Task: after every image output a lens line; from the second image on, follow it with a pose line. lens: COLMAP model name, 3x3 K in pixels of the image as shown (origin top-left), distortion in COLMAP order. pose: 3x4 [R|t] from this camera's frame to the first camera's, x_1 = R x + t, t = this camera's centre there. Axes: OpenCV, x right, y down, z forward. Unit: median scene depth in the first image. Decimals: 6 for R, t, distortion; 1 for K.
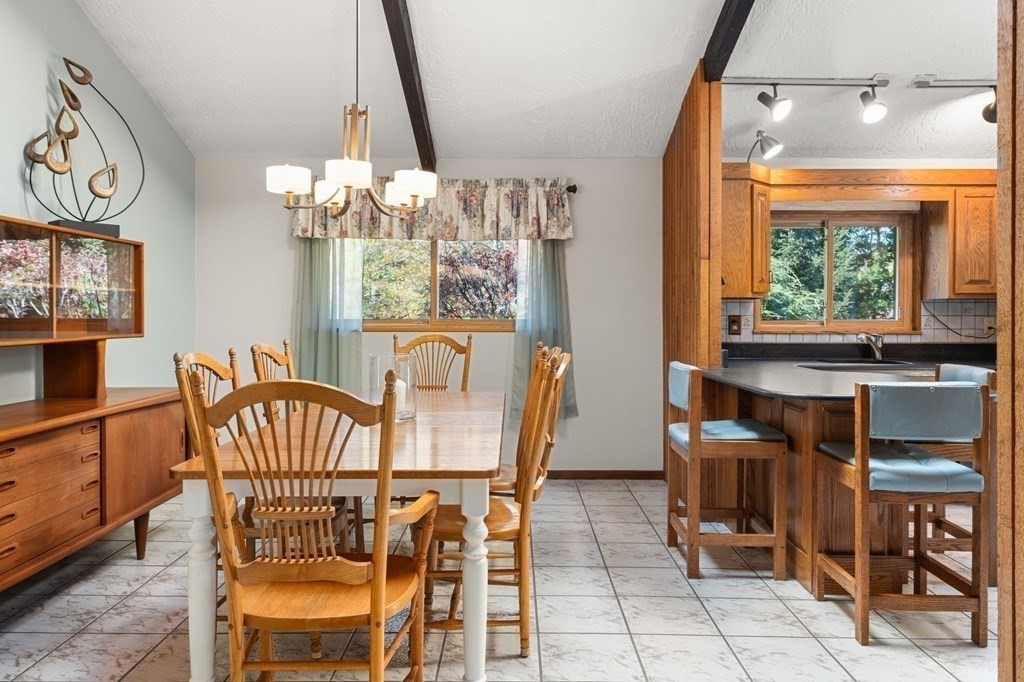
lens RADIAL K [[701.3, 0, 514.5], [0, 701.3, 313.3], [0, 0, 1]] dist [0.026076, -0.005322]
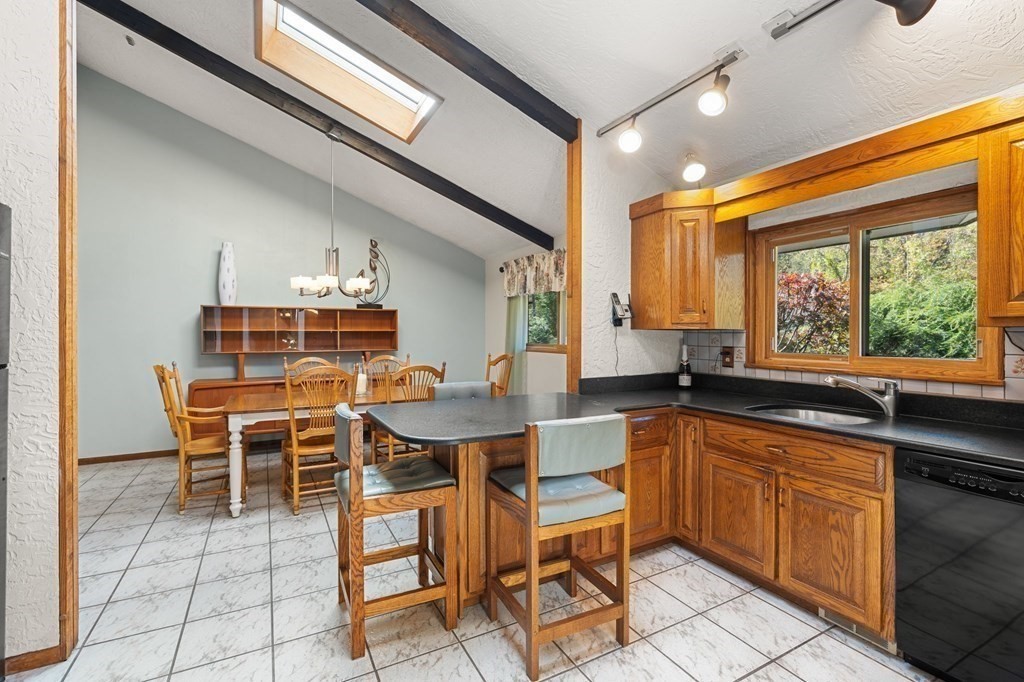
lens RADIAL K [[464.0, 0, 505.0], [0, 464.0, 336.3], [0, 0, 1]] dist [-0.004792, 0.001435]
pose [[0.472260, 0.001985, -0.881457, 0.760078], [0.004613, 0.999978, 0.004723, -0.016032], [0.881447, -0.006297, 0.472240, 0.470412]]
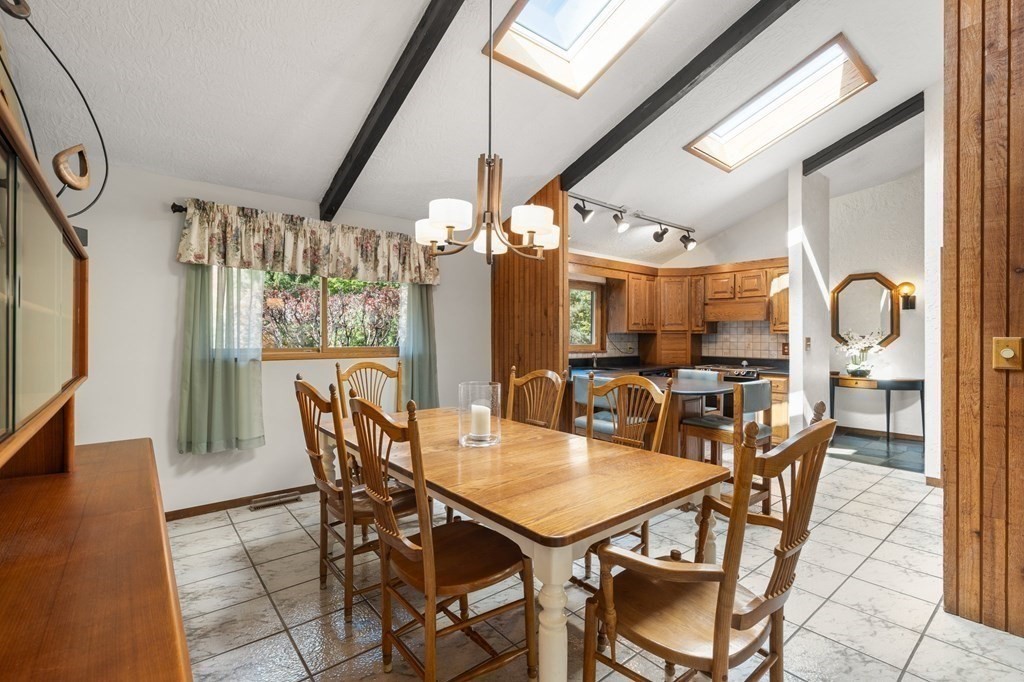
lens RADIAL K [[464.0, 0, 504.4], [0, 464.0, 337.0], [0, 0, 1]] dist [-0.004792, 0.001435]
pose [[0.771931, 0.000366, 0.635706, -0.397421], [-0.001478, 0.999998, 0.001219, -0.010325], [-0.635705, -0.001880, 0.771930, 0.261128]]
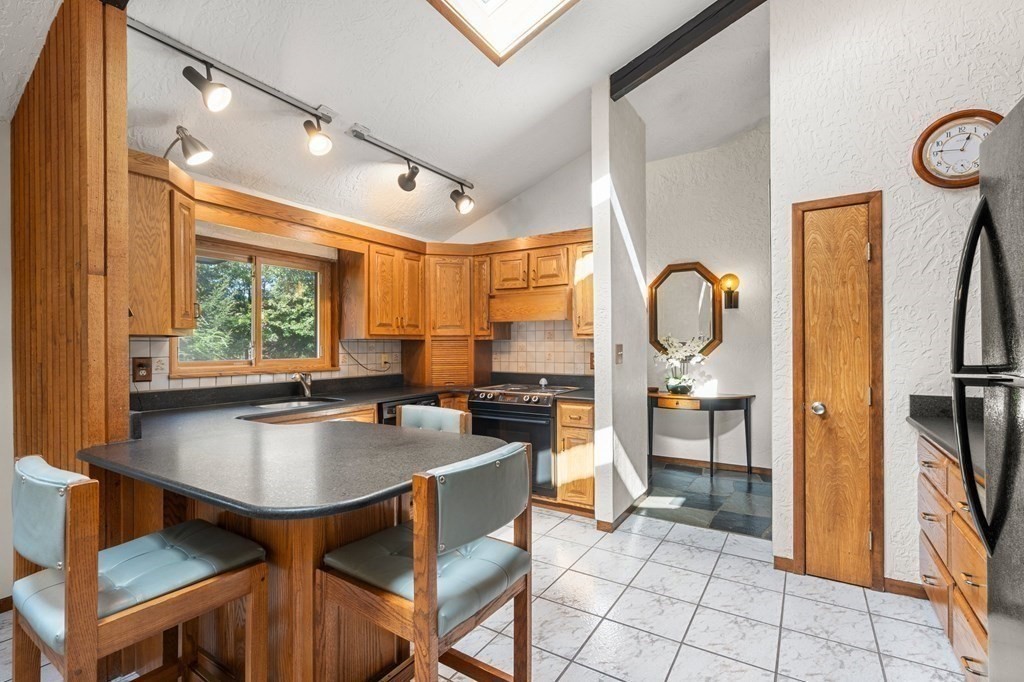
lens RADIAL K [[464.0, 0, 505.2], [0, 464.0, 345.8], [0, 0, 1]] dist [-0.004792, 0.001435]
pose [[0.538864, -0.004545, 0.842380, 0.099875], [0.005840, 0.999982, 0.001659, -0.009076], [-0.842372, 0.004025, 0.538881, 0.396342]]
